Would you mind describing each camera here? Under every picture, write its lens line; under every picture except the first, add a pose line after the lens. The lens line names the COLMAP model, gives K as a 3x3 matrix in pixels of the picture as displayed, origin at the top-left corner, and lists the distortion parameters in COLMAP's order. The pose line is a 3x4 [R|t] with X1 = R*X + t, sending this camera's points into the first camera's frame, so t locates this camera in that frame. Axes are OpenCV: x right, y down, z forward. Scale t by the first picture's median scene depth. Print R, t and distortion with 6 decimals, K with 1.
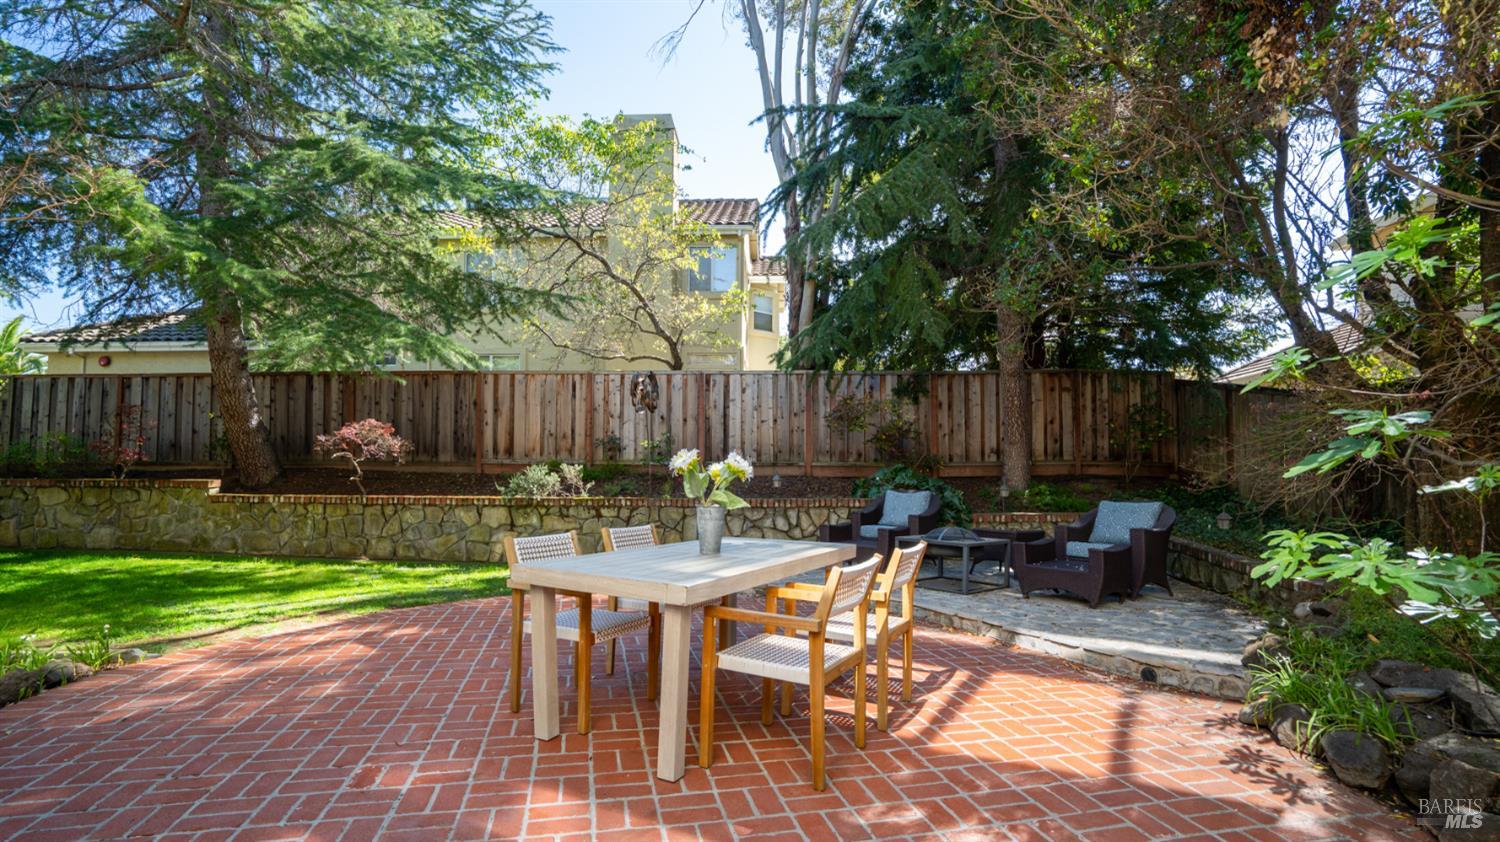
lens RADIAL K [[699.5, 0, 750.0], [0, 699.5, 421.0], [0, 0, 1]] dist [-0.064234, 0.029792]
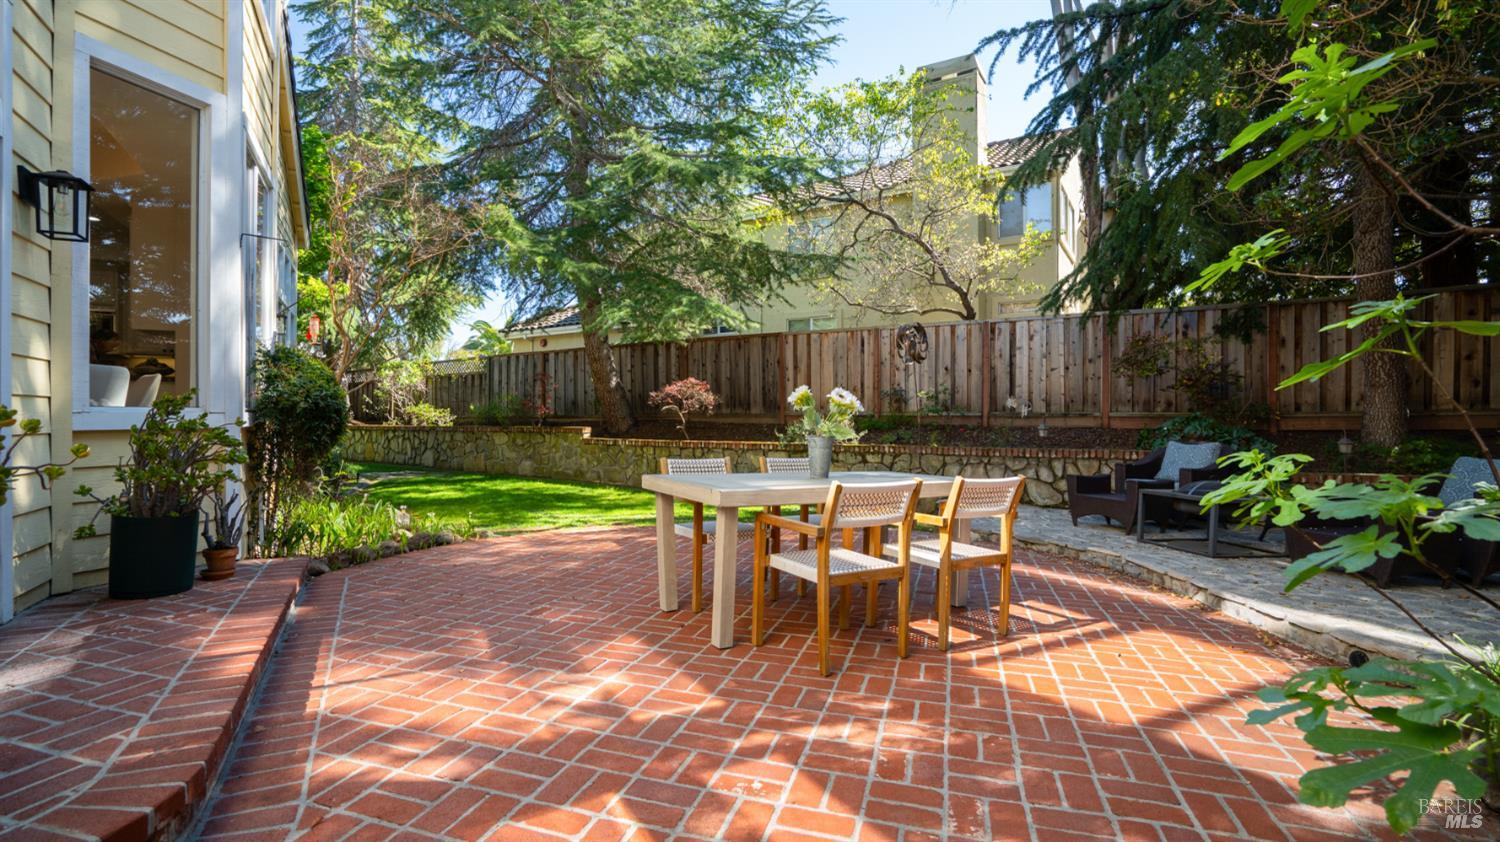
lens RADIAL K [[699.5, 0, 750.0], [0, 699.5, 421.0], [0, 0, 1]] dist [-0.064234, 0.029792]
pose [[0.865975, 0.001600, -0.500085, 0.158903], [0.027367, 0.998345, 0.050584, 0.014315], [0.499338, -0.057490, 0.864498, -0.010161]]
